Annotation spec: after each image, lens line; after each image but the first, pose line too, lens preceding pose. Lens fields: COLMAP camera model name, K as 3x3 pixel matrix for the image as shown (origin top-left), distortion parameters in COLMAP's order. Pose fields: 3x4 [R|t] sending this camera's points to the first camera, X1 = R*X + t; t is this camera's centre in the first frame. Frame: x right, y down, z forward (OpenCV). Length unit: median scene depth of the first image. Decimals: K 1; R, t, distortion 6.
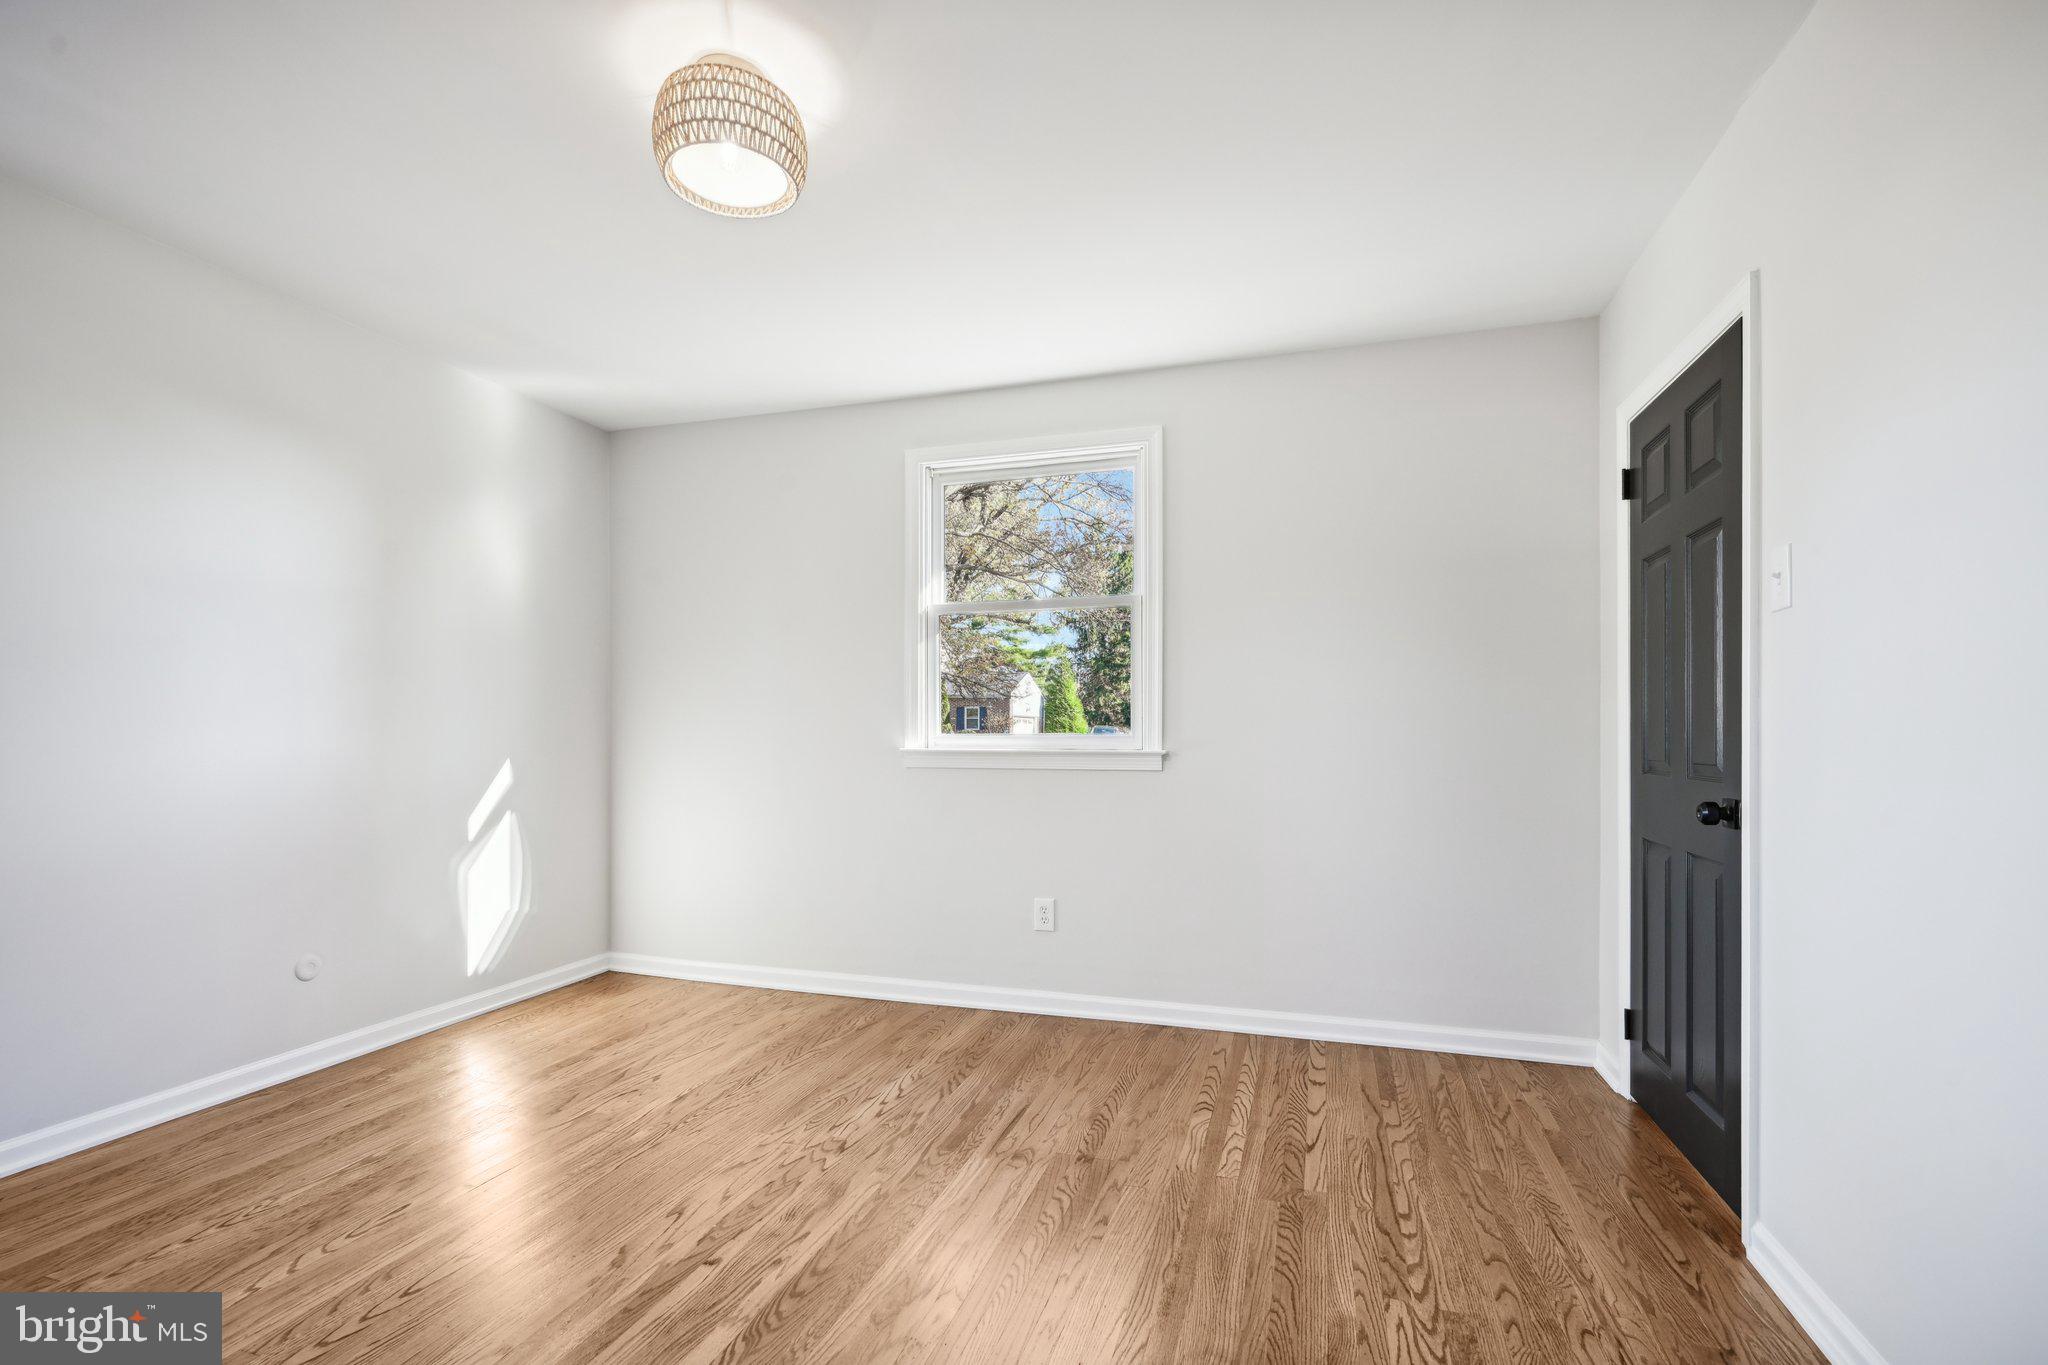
lens RADIAL K [[927.7, 0, 1026.8], [0, 927.7, 743.7], [0, 0, 1]] dist [0.000002, -0.000124]
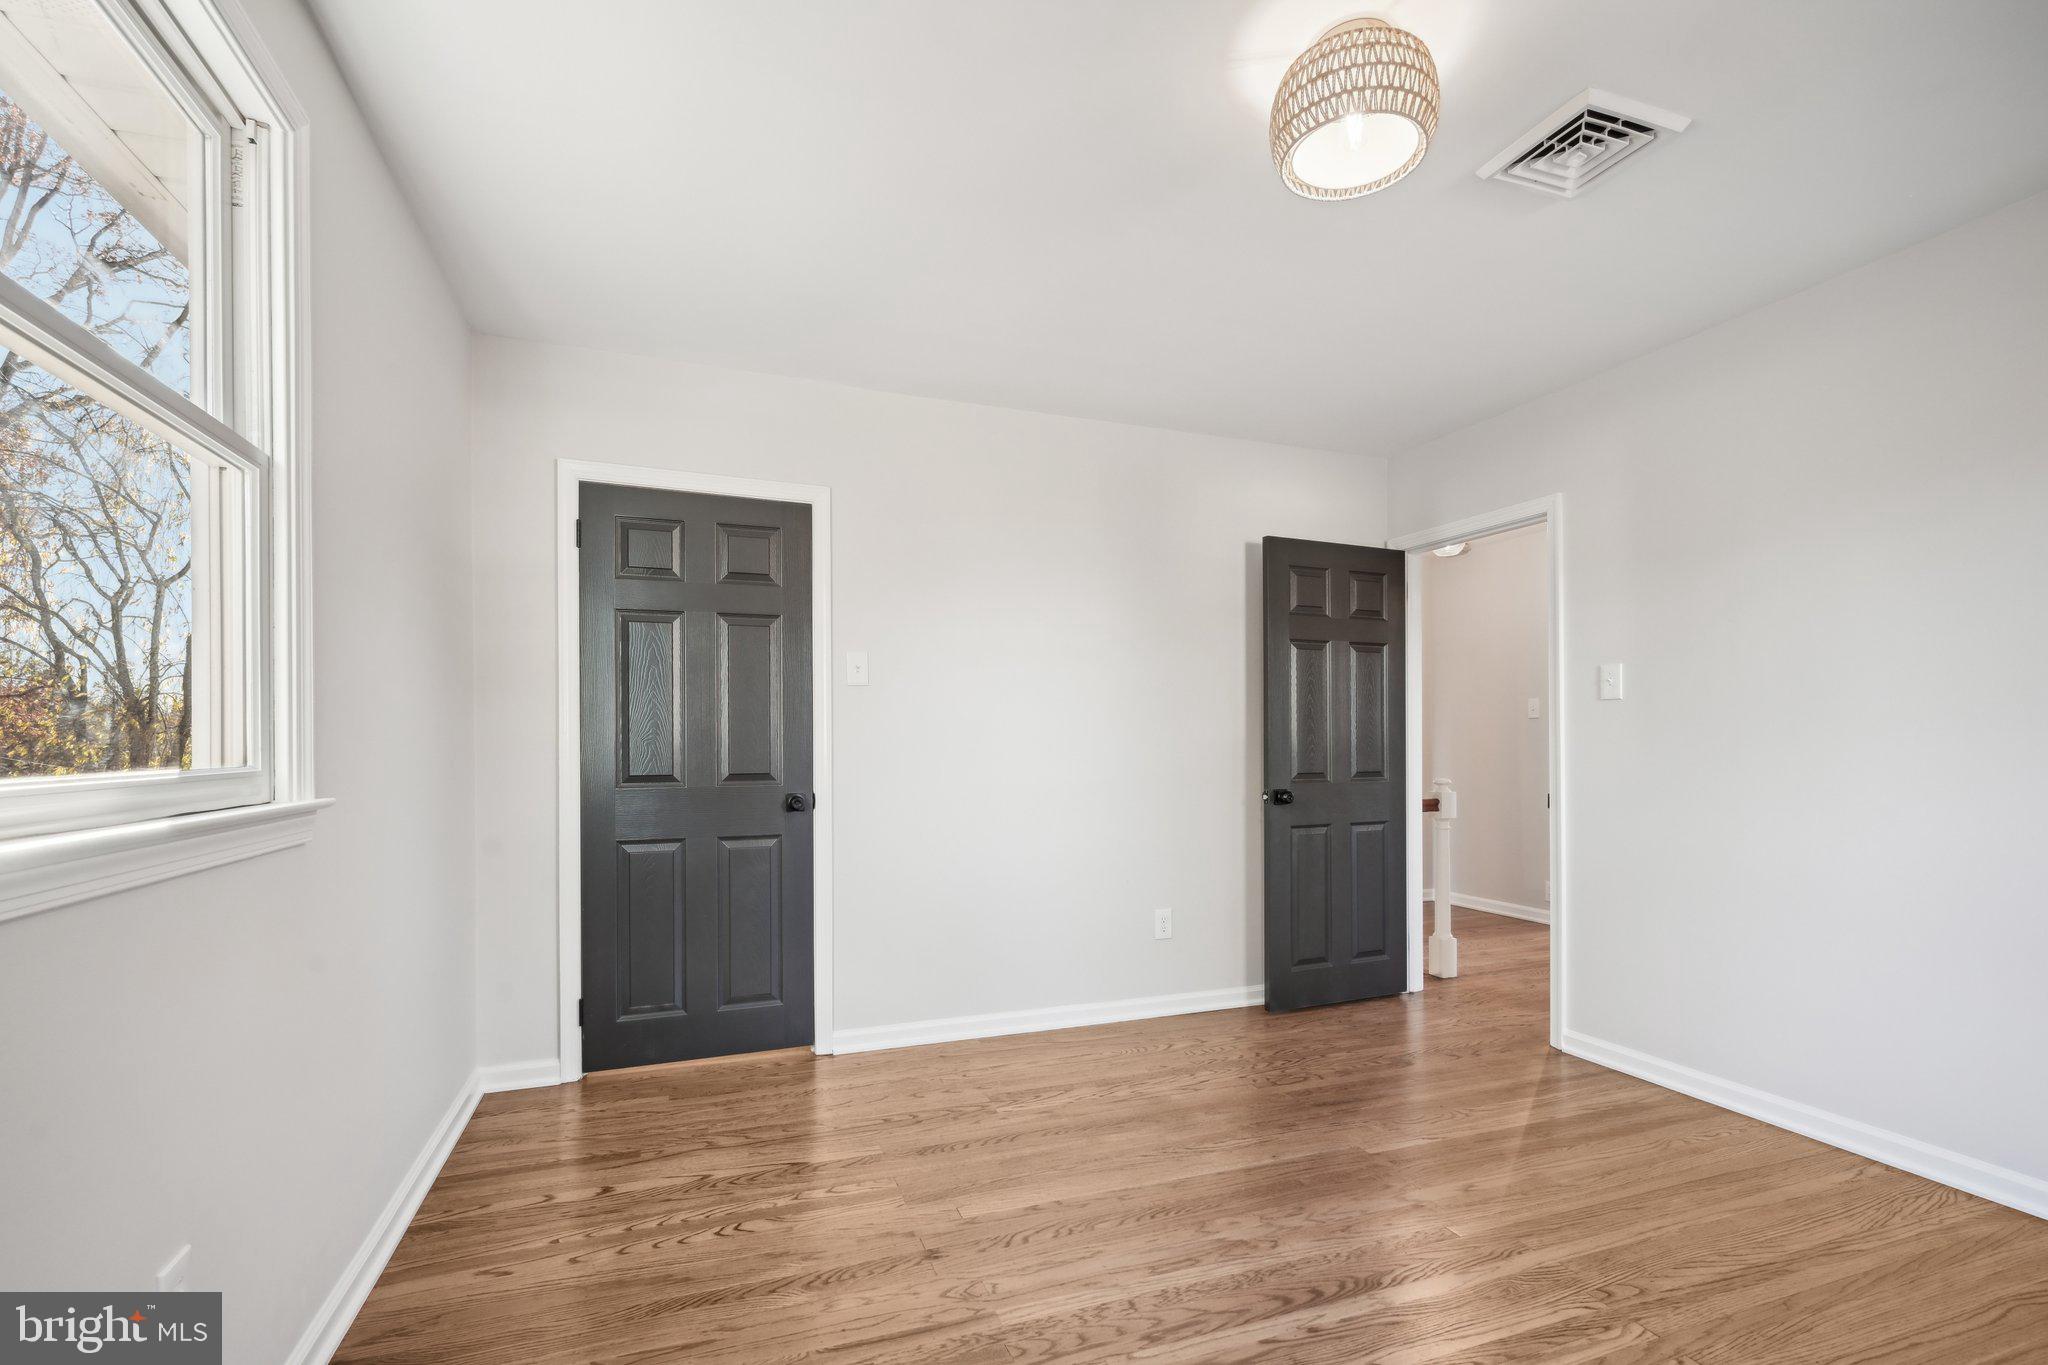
lens RADIAL K [[927.7, 0, 1026.8], [0, 927.7, 743.7], [0, 0, 1]] dist [0.000002, -0.000124]
pose [[-0.612542, -0.002921, 0.790433, -0.654395], [0.014904, 0.999773, 0.015245, -0.038958], [-0.790298, 0.021119, -0.612359, 1.410857]]
